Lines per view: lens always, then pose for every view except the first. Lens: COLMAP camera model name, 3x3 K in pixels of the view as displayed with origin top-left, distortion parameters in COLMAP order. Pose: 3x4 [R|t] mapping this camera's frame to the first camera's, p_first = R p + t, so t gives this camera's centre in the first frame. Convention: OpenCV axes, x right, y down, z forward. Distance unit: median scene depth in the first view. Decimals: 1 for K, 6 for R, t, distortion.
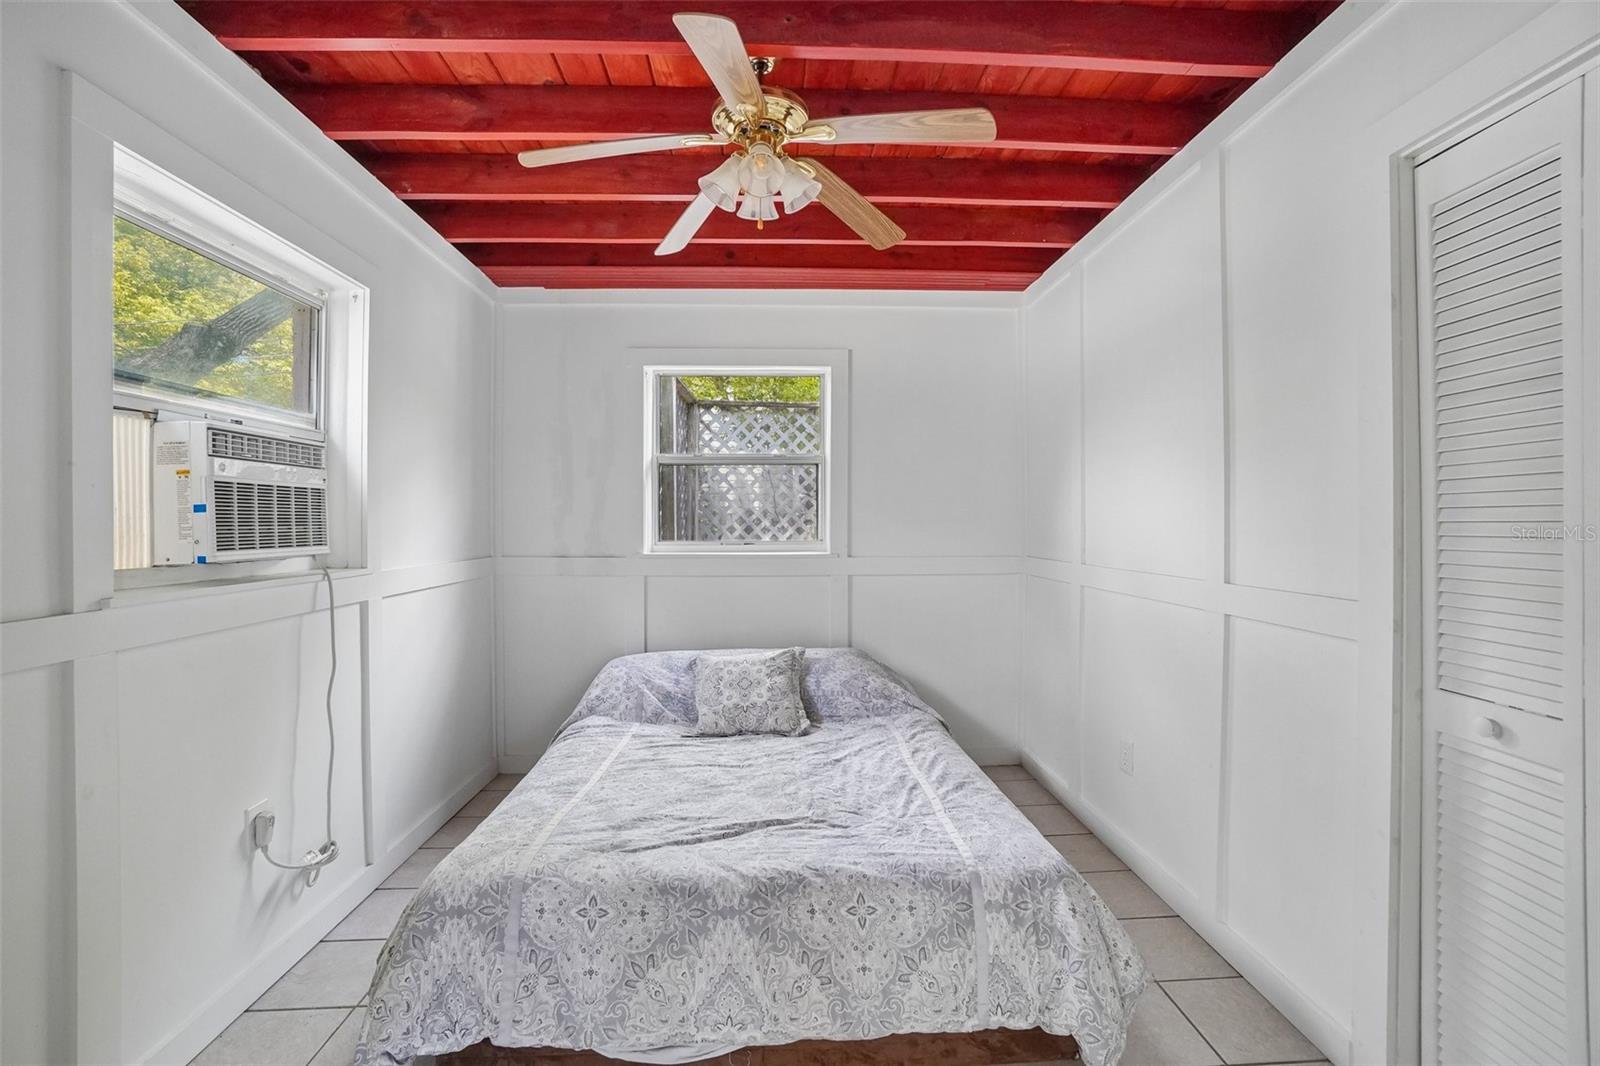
lens RADIAL K [[712.4, 0, 802.0], [0, 712.4, 521.0], [0, 0, 1]] dist [-0.065022, 0.024866]
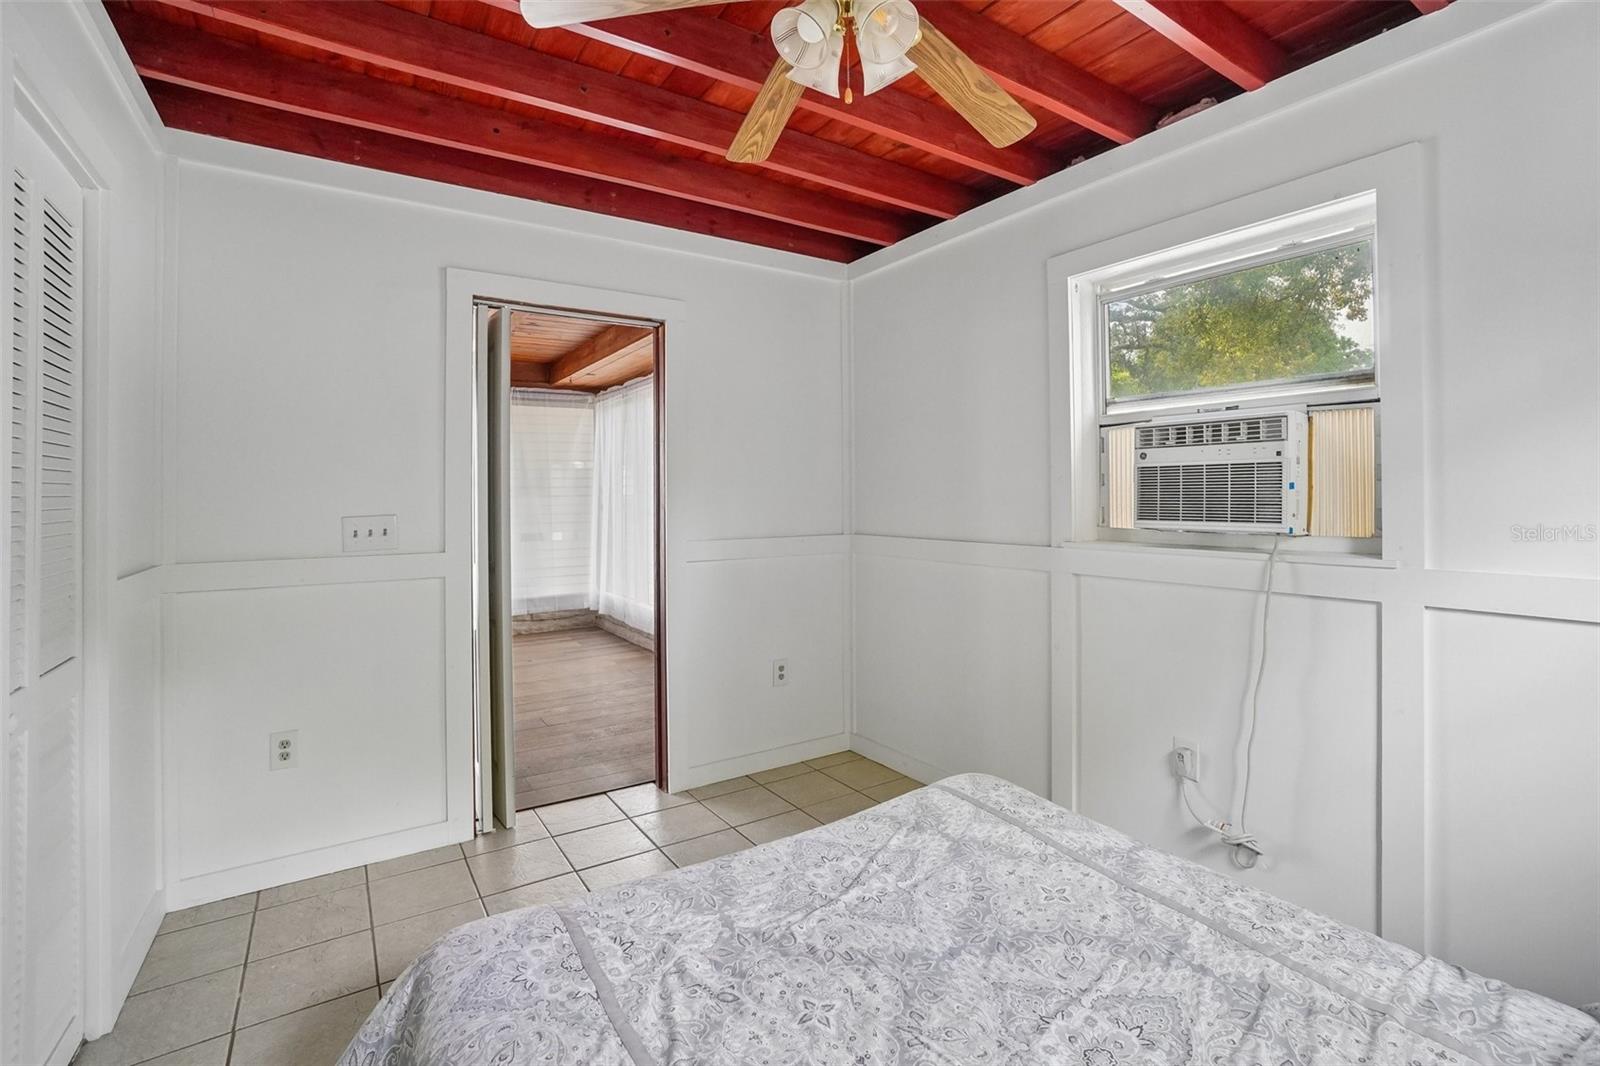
lens RADIAL K [[712.4, 0, 802.0], [0, 712.4, 521.0], [0, 0, 1]] dist [-0.065022, 0.024866]
pose [[-0.858136, 0.021796, -0.512959, 0.342885], [0.008204, 0.999553, 0.028747, -0.000608], [0.513357, 0.020461, -0.857931, 1.572576]]
